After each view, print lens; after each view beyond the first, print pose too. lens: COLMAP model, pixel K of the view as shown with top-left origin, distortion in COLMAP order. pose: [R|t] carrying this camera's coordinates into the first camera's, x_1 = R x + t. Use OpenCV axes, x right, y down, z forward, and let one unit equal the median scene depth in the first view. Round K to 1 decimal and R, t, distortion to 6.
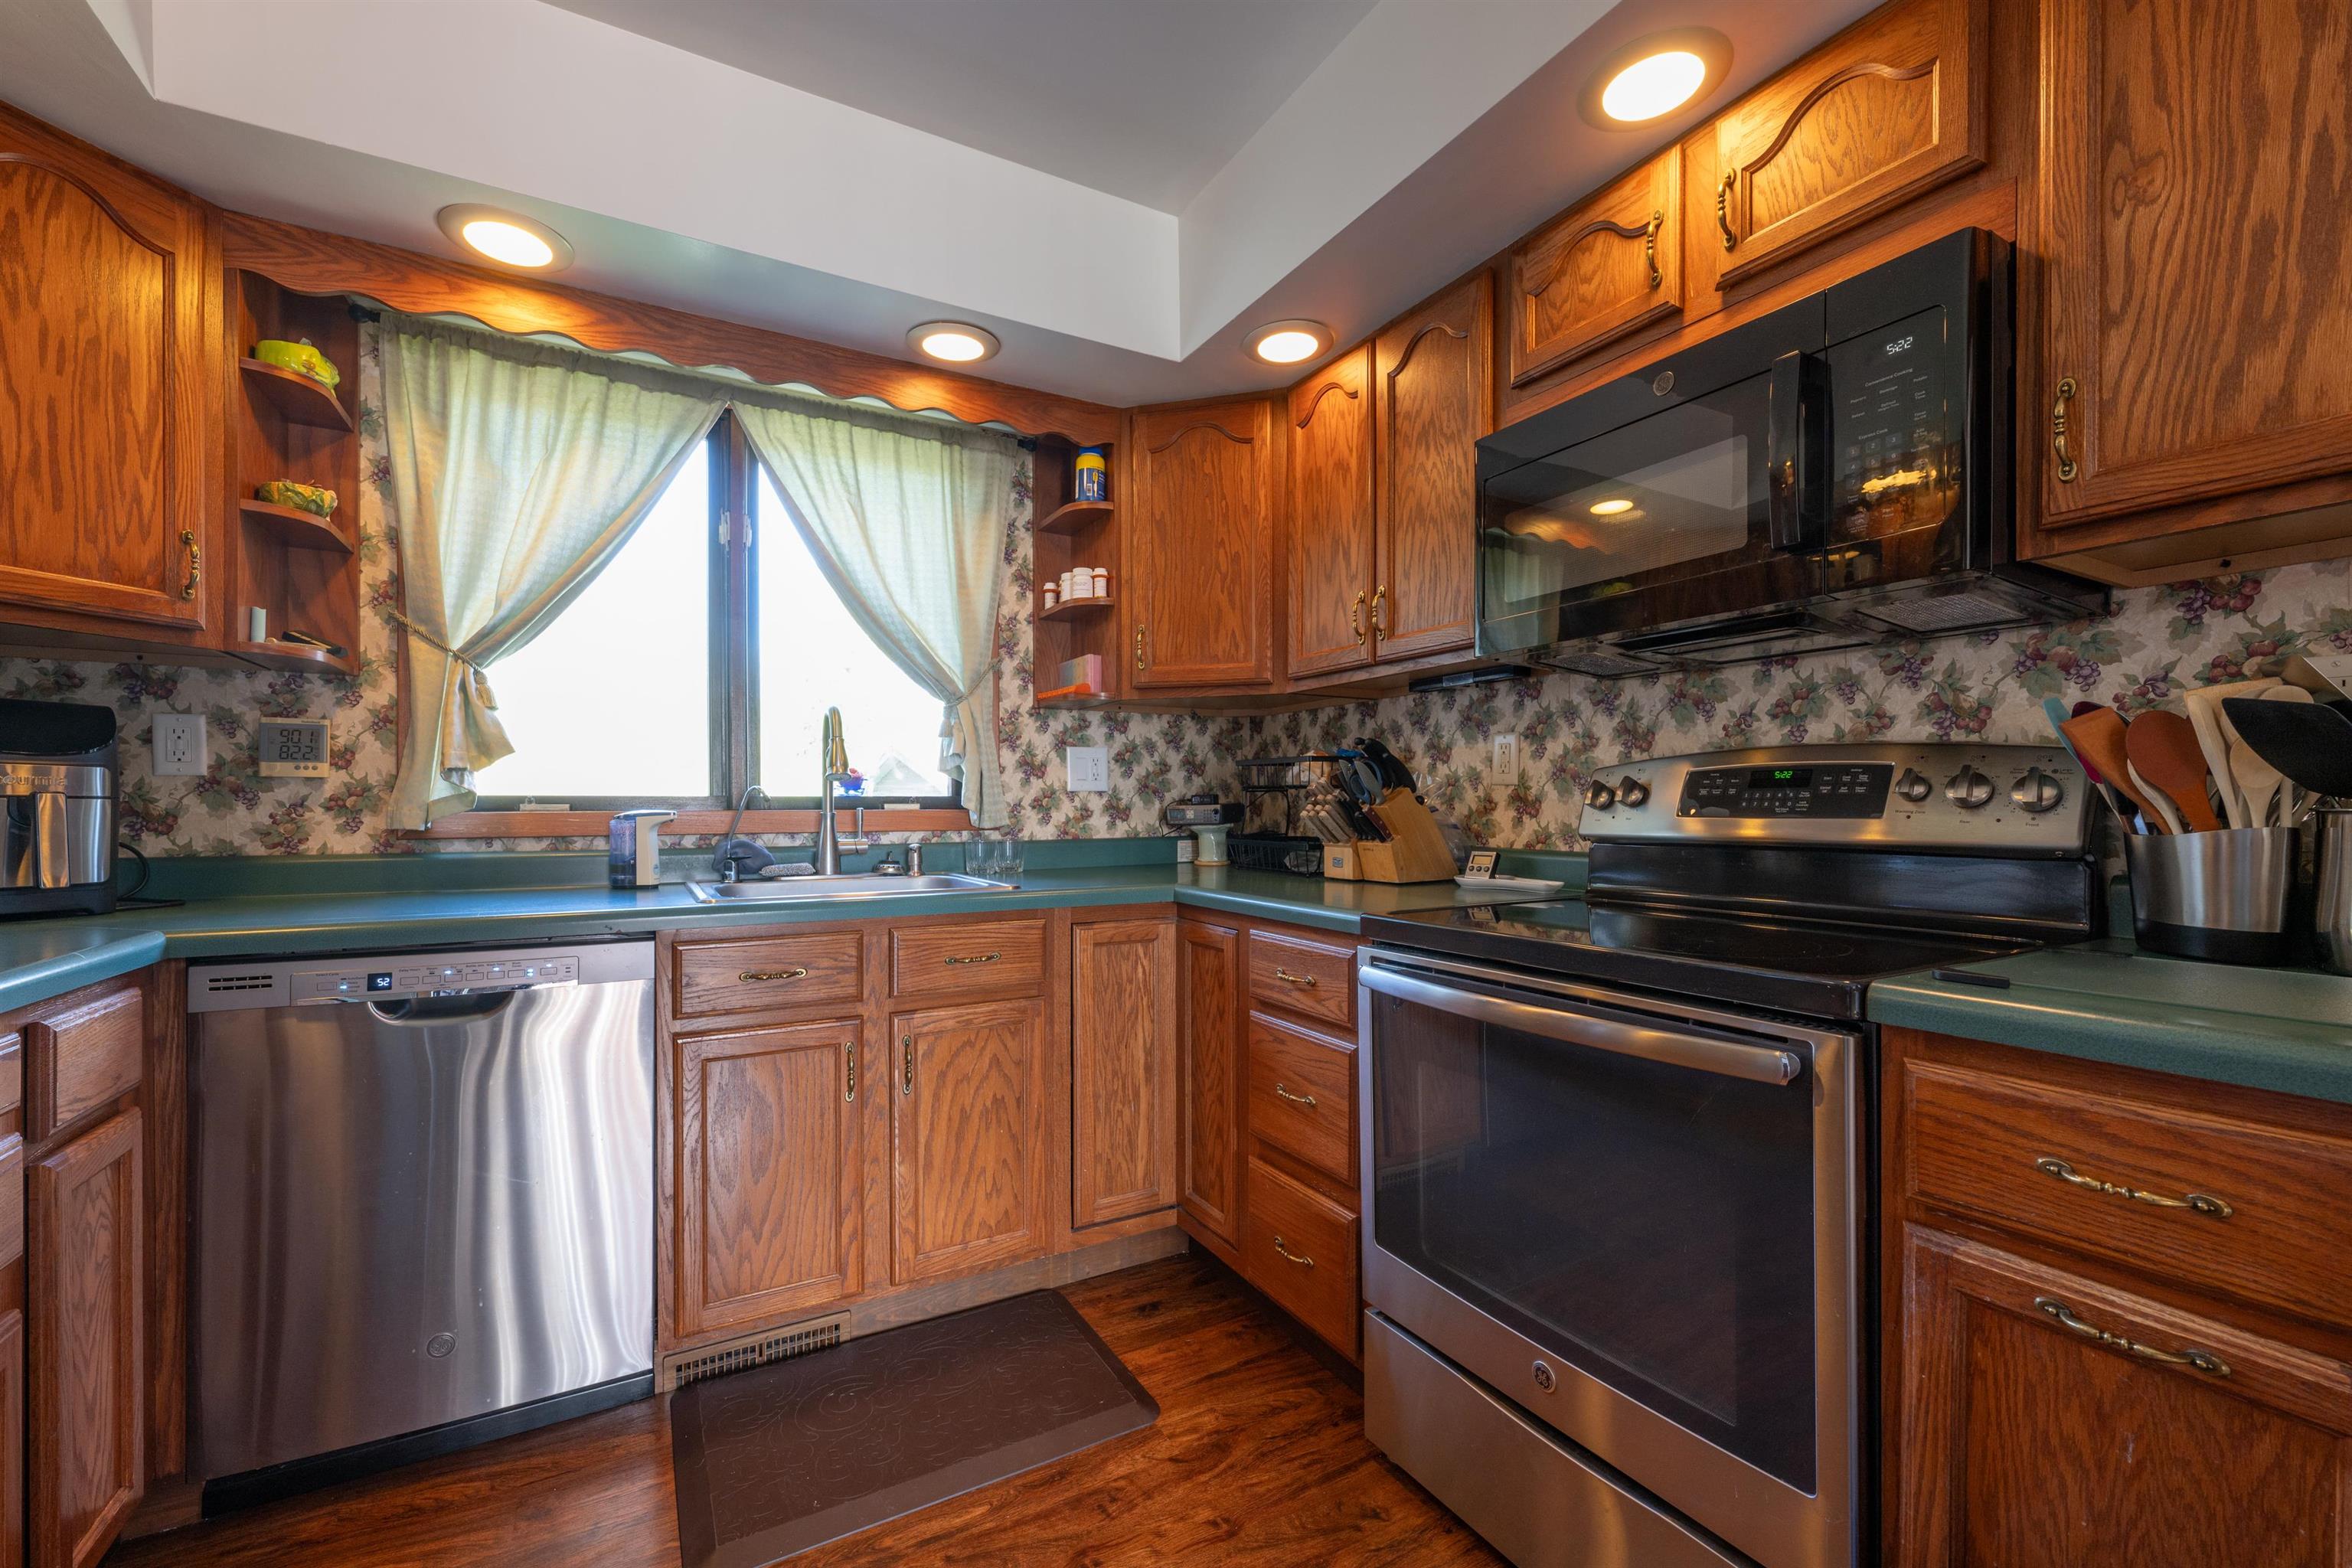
lens RADIAL K [[958.9, 0, 1174.7], [0, 958.9, 810.2], [0, 0, 1]] dist [-0.000240, -0.000299]
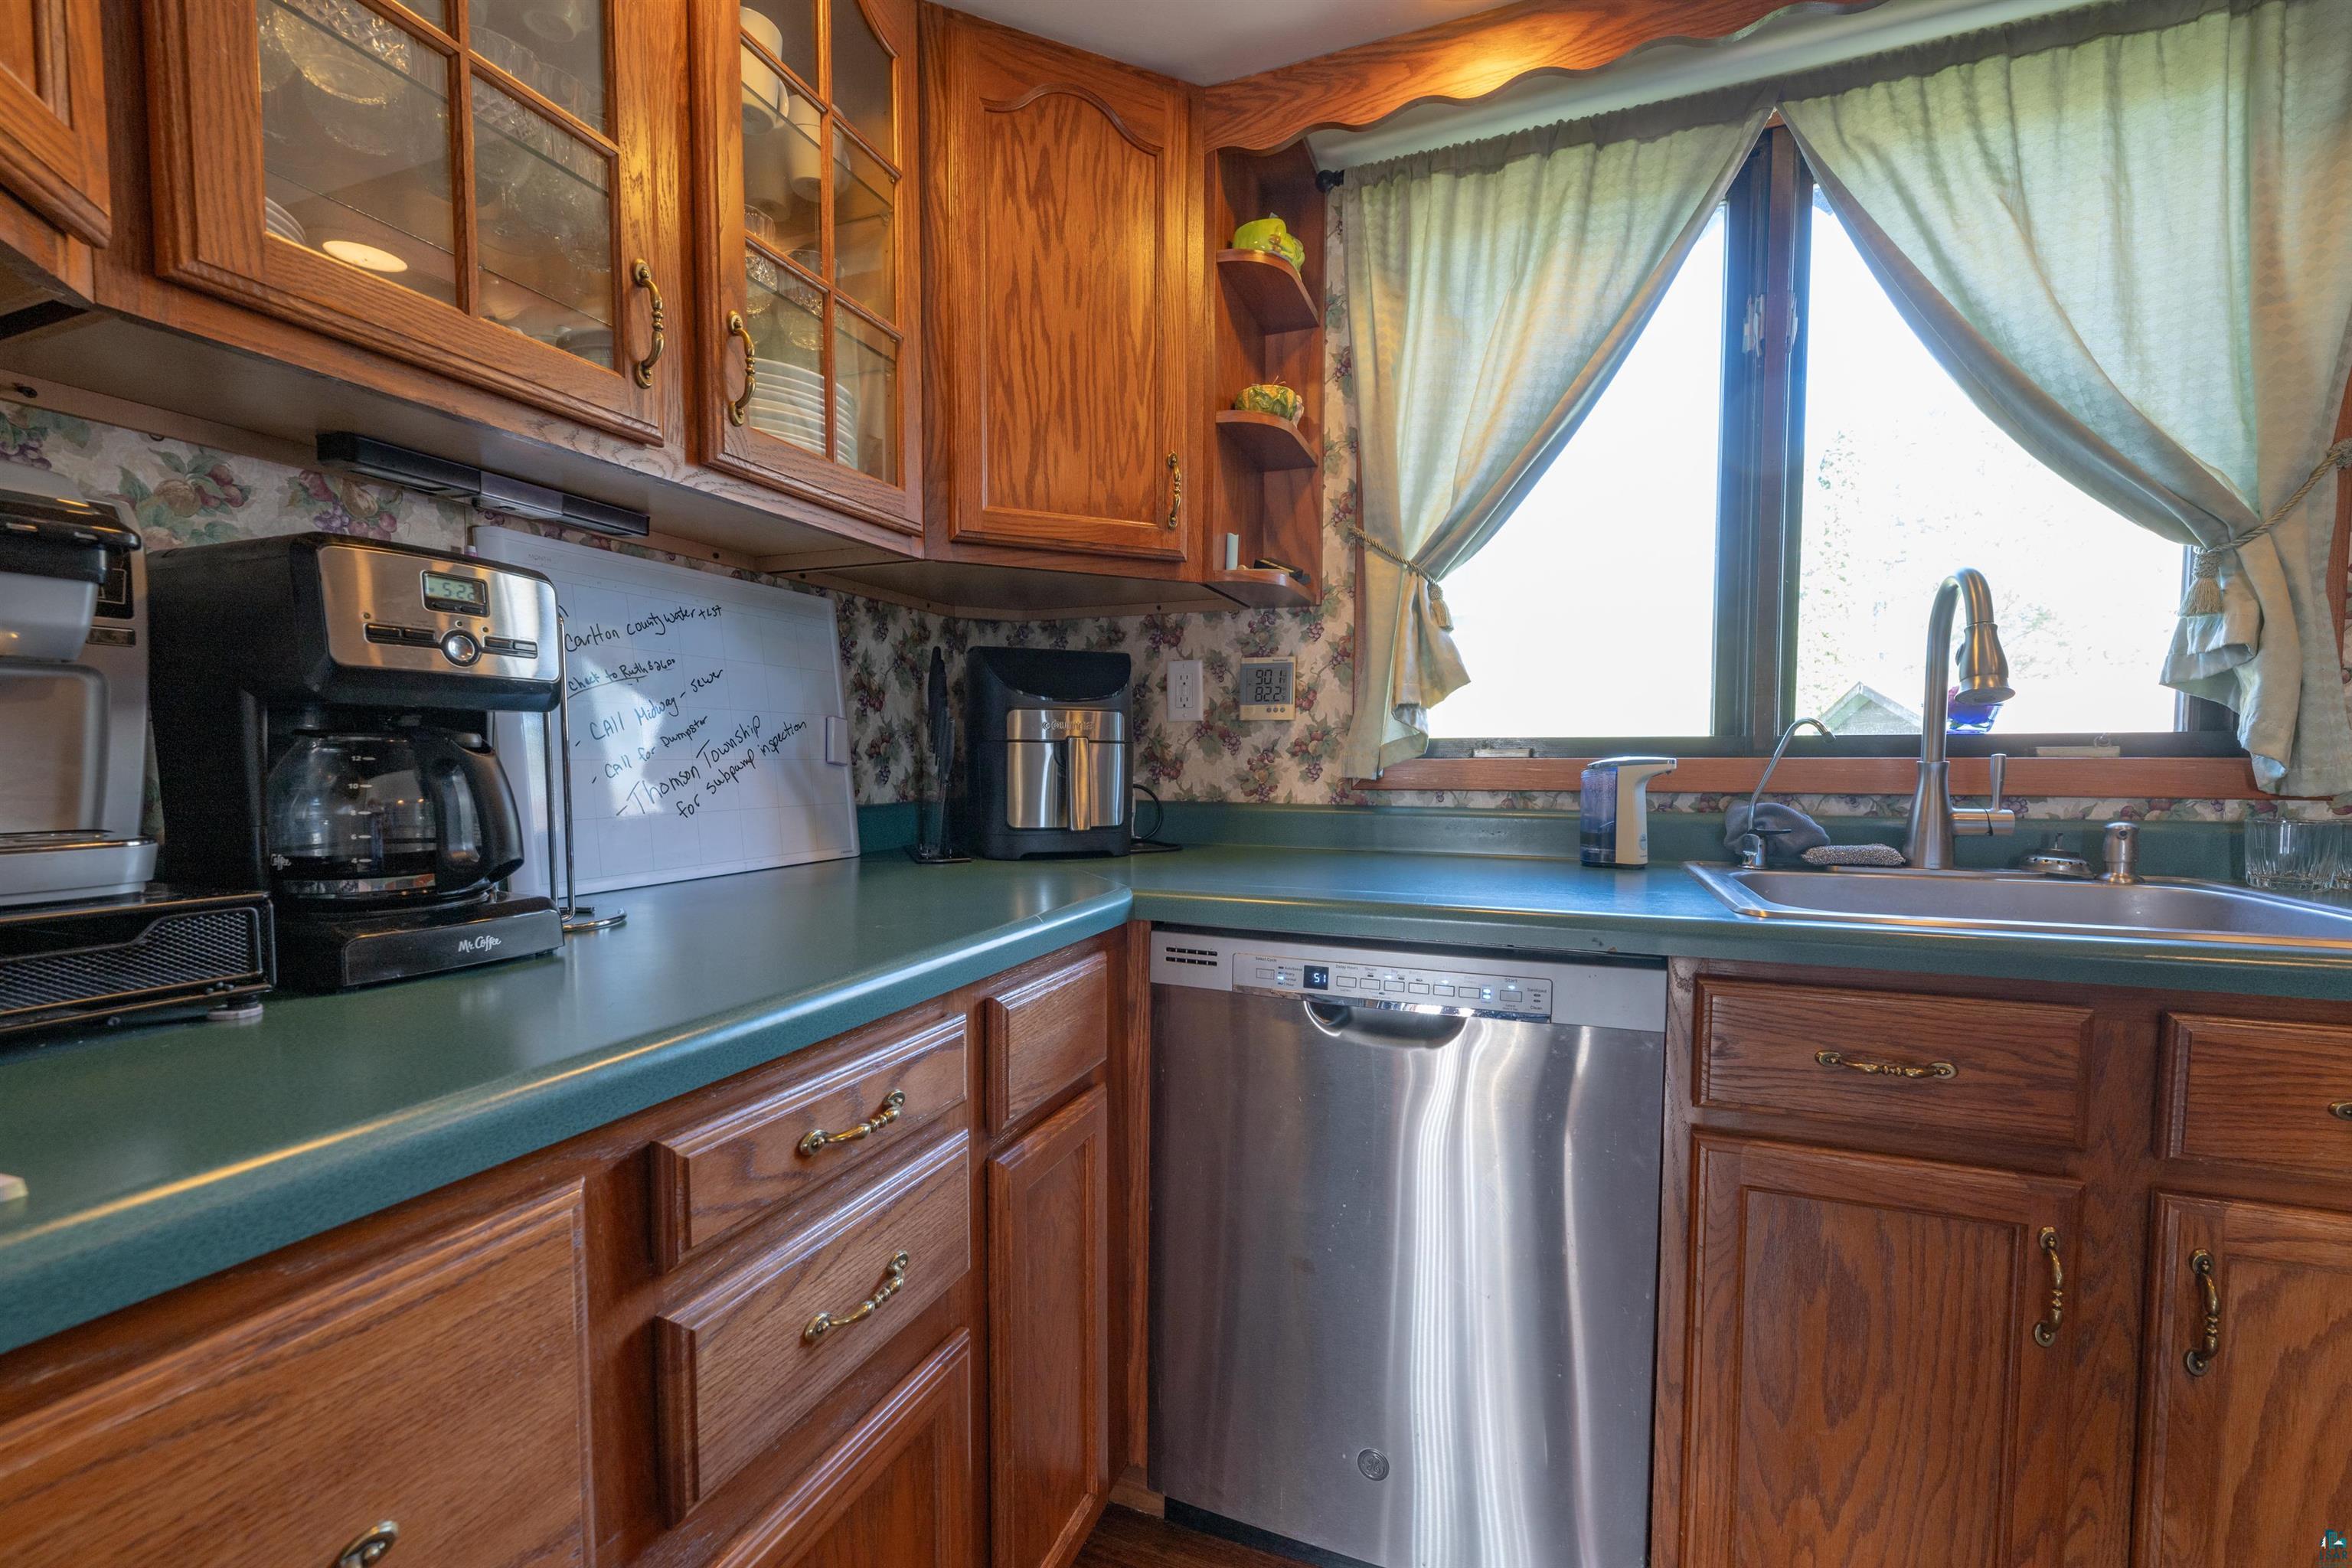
lens RADIAL K [[958.9, 0, 1174.7], [0, 958.9, 810.2], [0, 0, 1]] dist [-0.000240, -0.000299]
pose [[0.628194, 0.044691, -0.776772, -0.233068], [-0.004909, 0.998557, 0.053481, 0.003378], [0.778041, -0.029783, 0.627507, 0.326577]]
